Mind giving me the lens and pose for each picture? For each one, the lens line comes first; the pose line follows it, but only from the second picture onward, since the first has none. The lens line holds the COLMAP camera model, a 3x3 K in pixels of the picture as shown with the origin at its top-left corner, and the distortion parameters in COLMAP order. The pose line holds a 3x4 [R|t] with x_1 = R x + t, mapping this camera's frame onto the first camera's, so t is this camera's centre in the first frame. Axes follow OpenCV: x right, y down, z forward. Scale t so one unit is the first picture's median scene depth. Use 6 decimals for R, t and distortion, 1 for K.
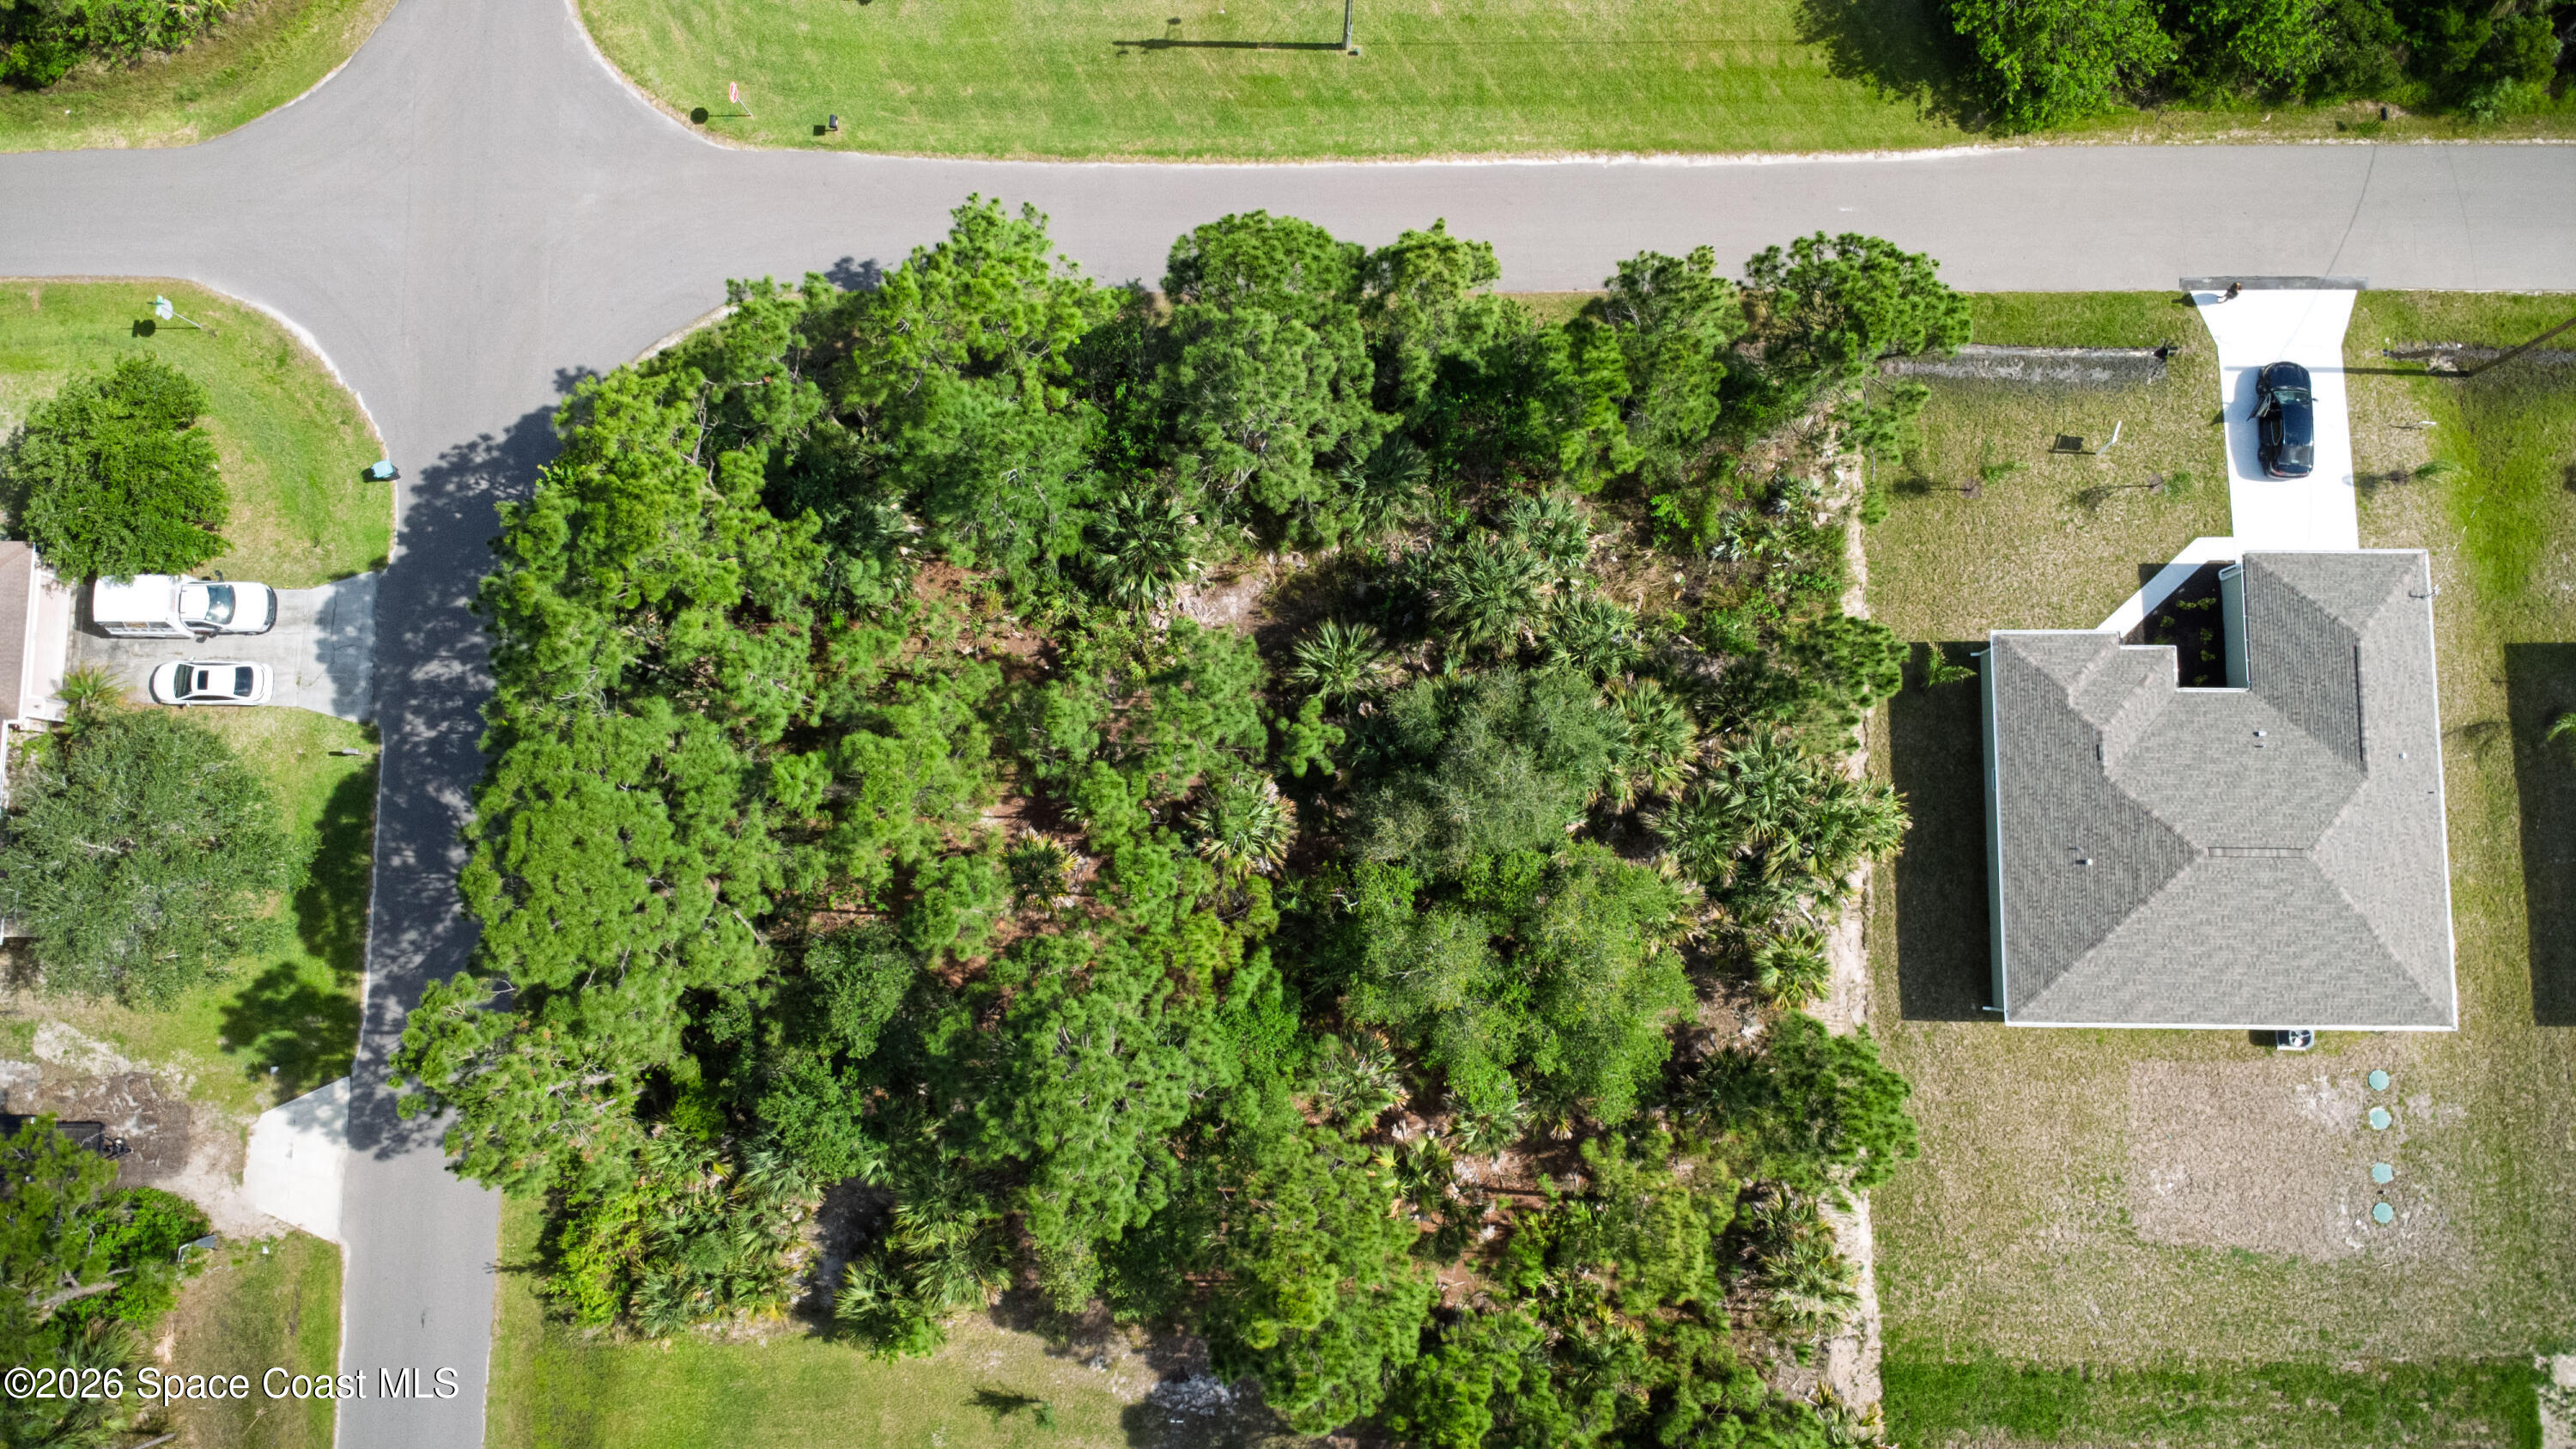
lens RADIAL K [[1802.9, 0, 1283.3], [0, 1802.9, 744.2], [0, 0, 1]] dist [0.039380, -0.054172]
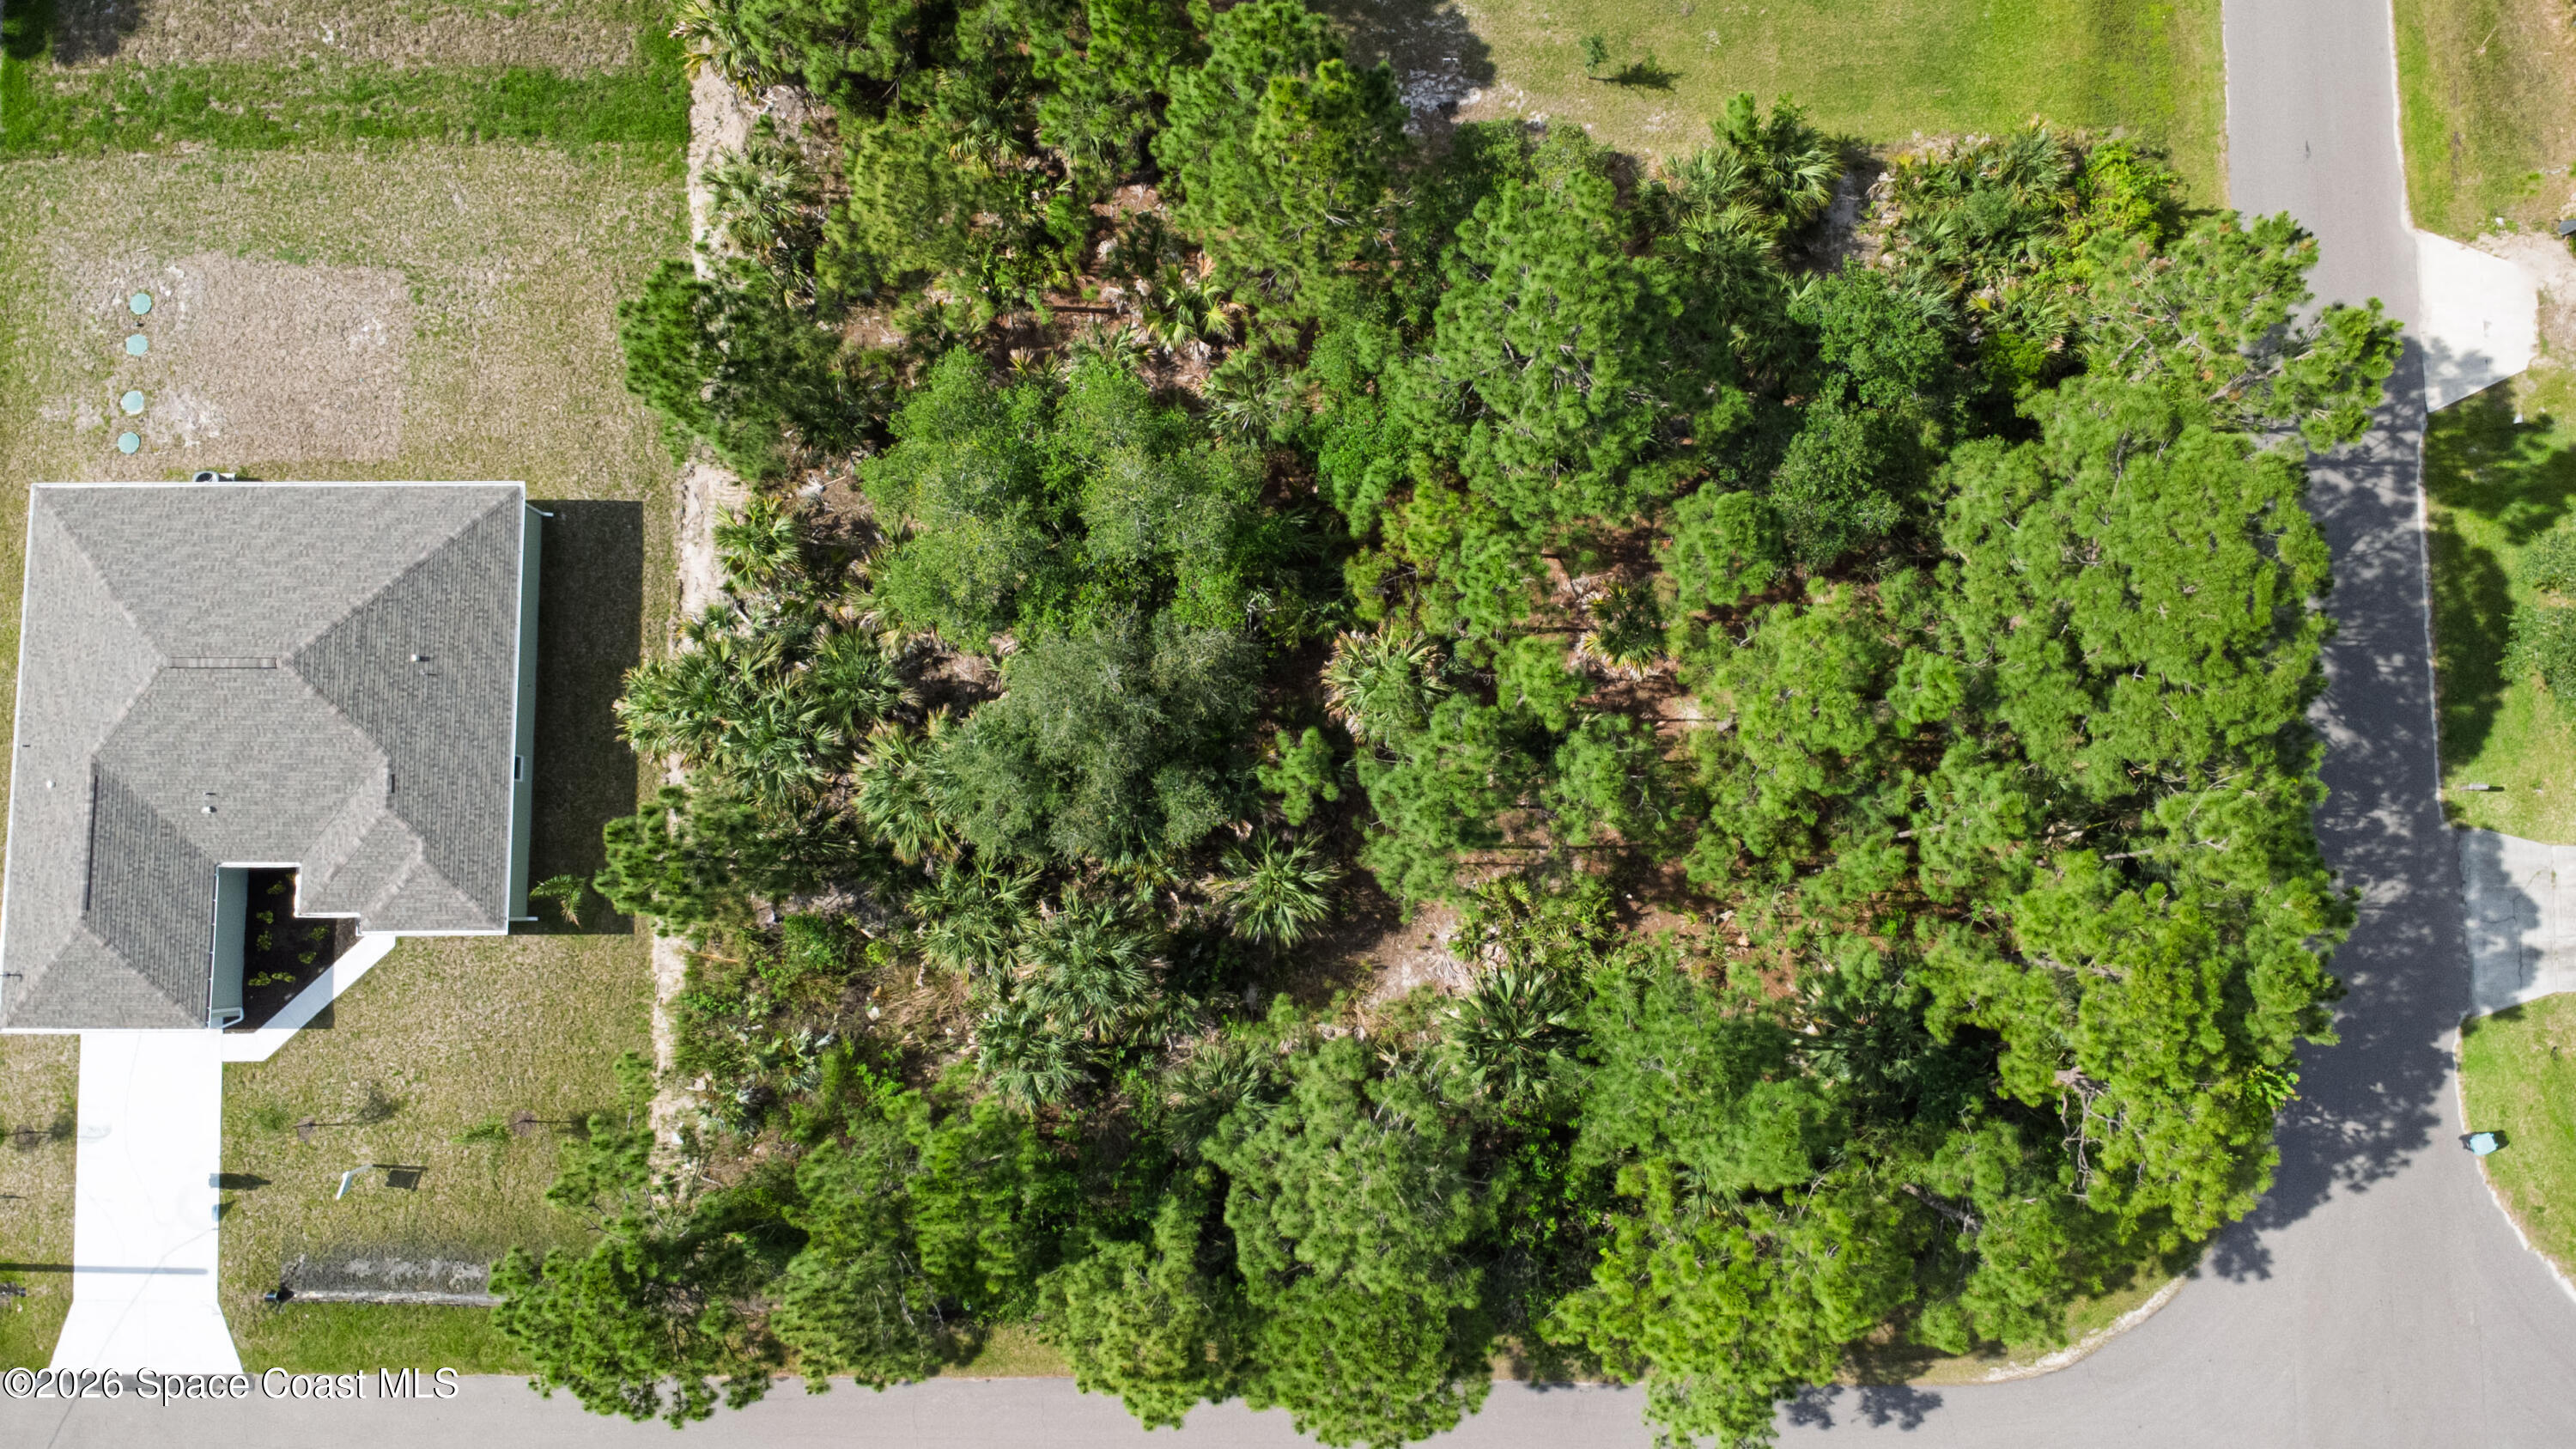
lens RADIAL K [[1911.5, 0, 1298.7], [0, 1911.5, 722.5], [0, 0, 1]] dist [0.038789, -0.053122]
pose [[-0.998860, 0.014039, 0.045615, -0.021149], [-0.004213, -0.977967, 0.208717, -0.153708], [0.047540, 0.208287, 0.976912, 0.118620]]
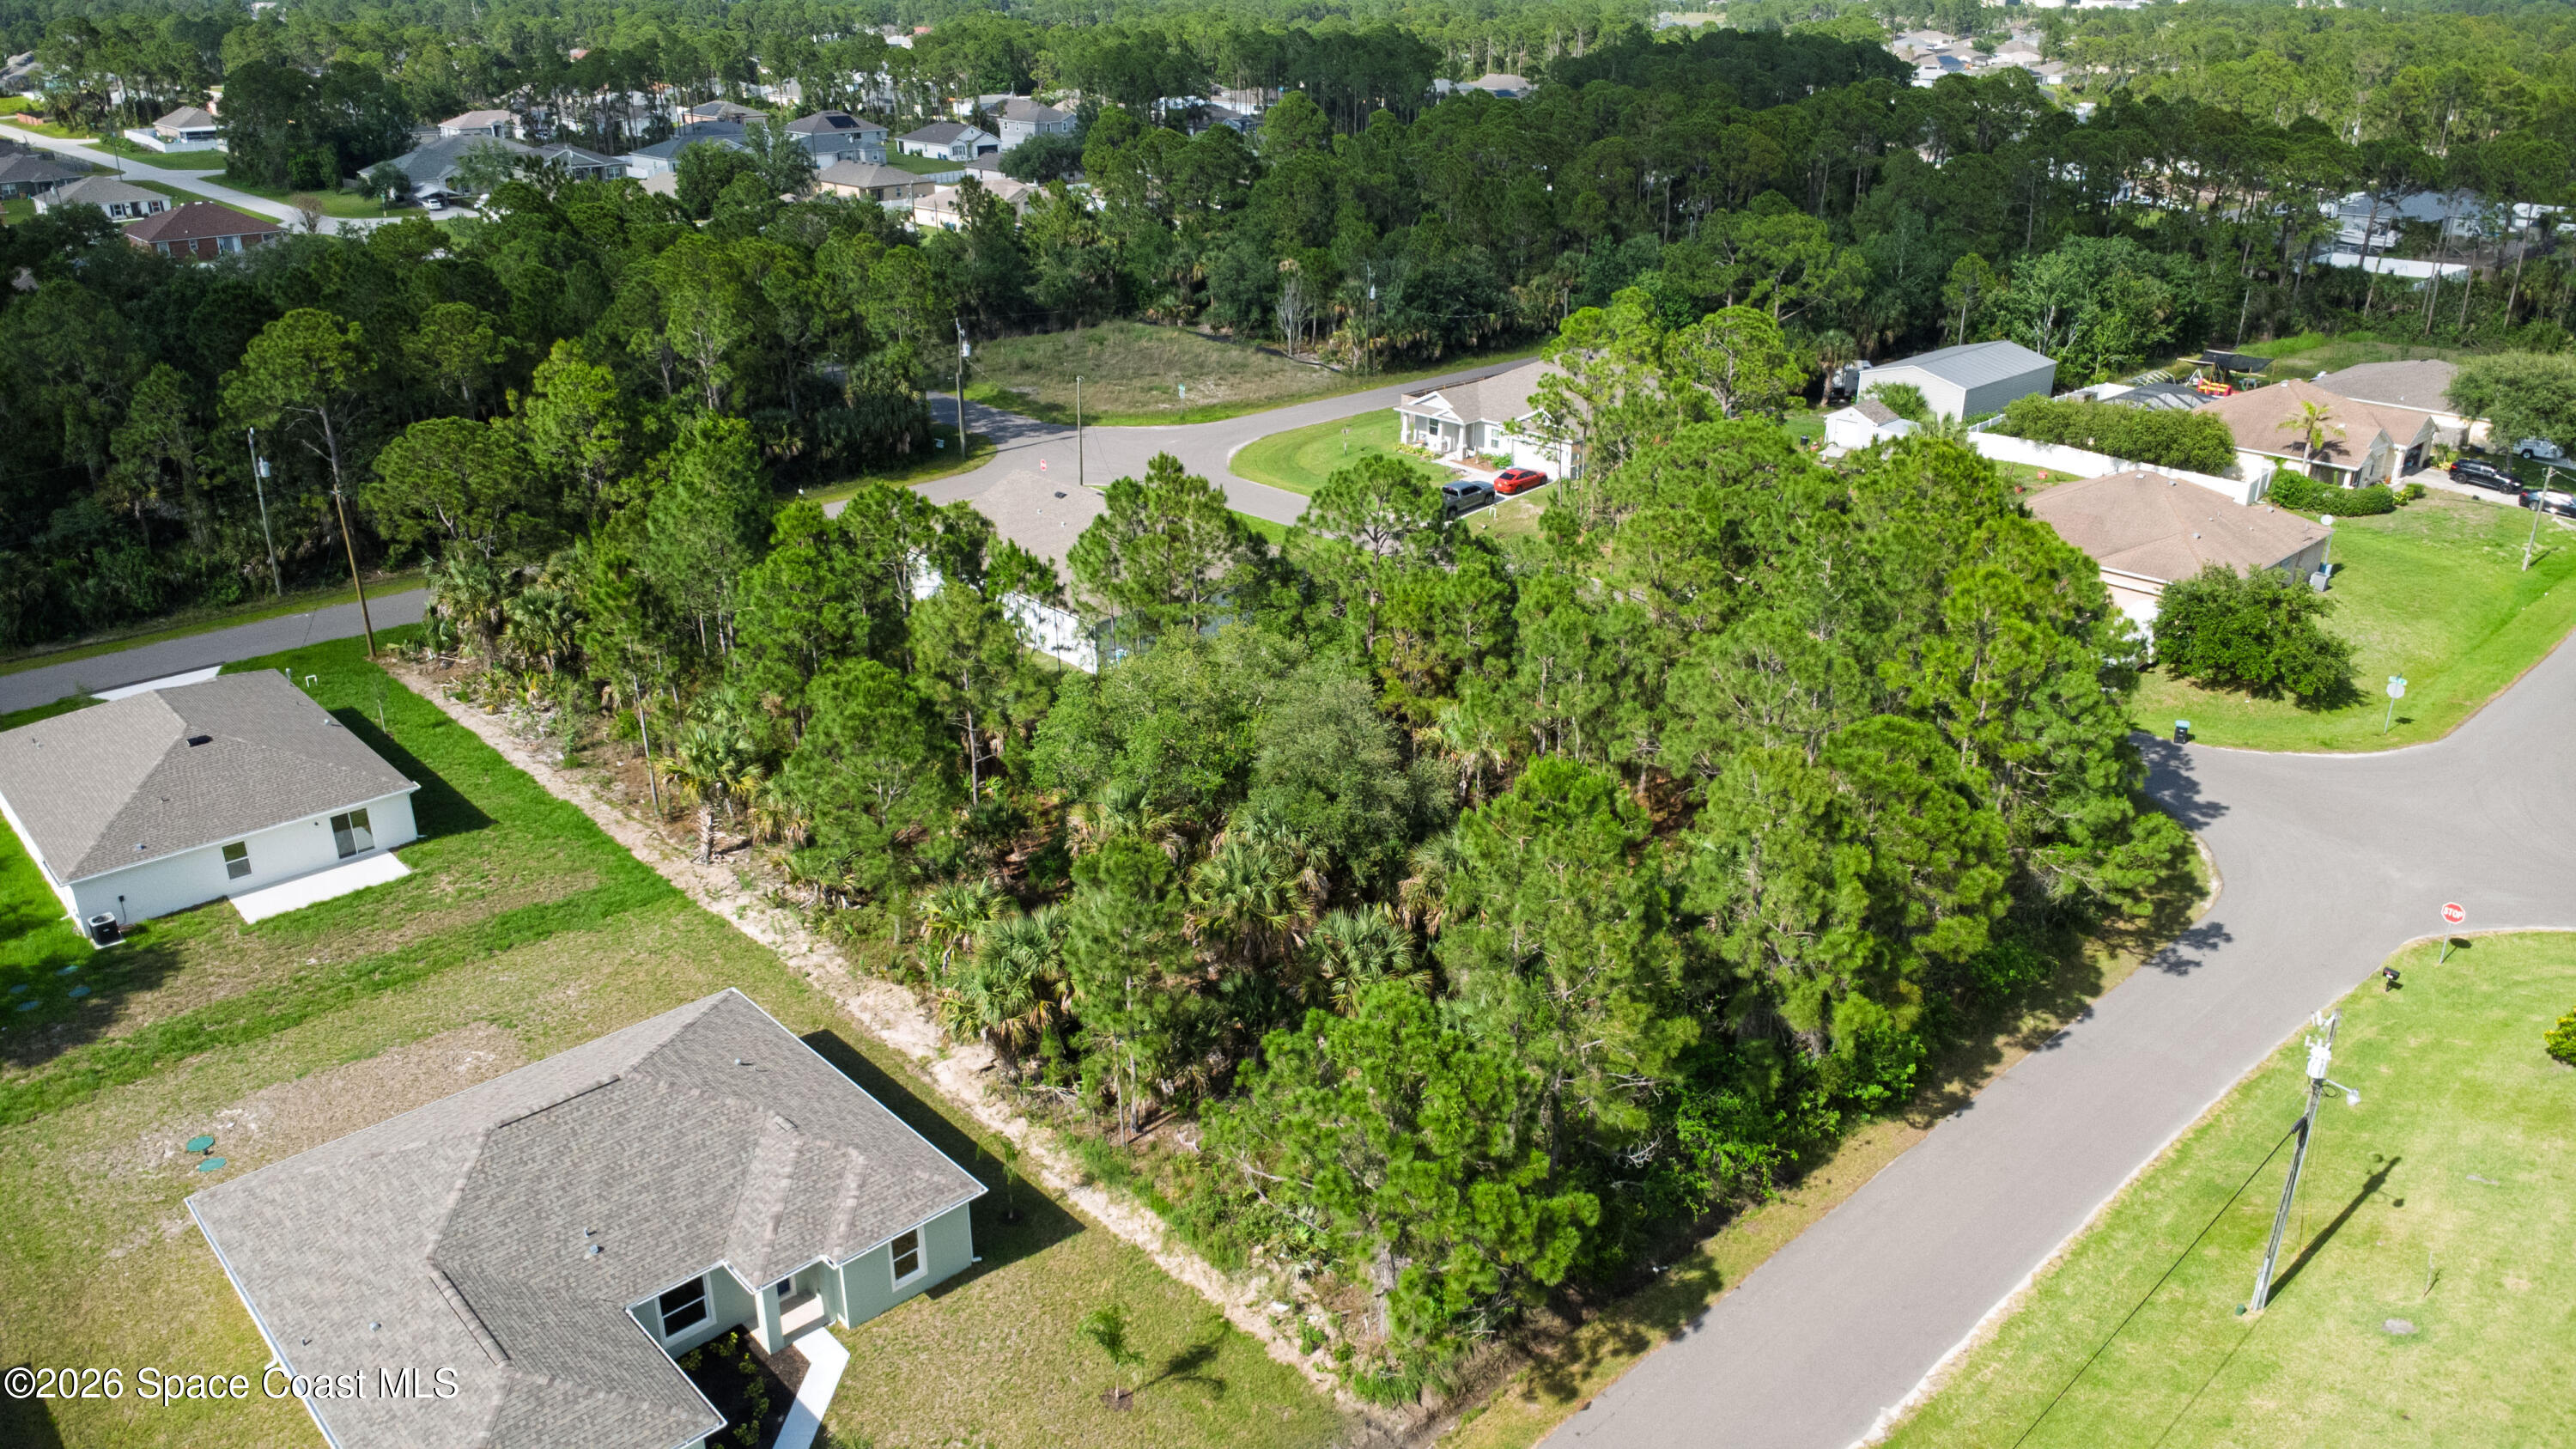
lens RADIAL K [[1816.9, 0, 1286.4], [0, 1816.9, 731.4], [0, 0, 1]] dist [0.005022, -0.002158]
pose [[-0.728297, 0.300648, -0.615788, 0.693691], [-0.678277, -0.188299, 0.710270, -0.625060], [0.097589, 0.934962, 0.341060, 0.584832]]
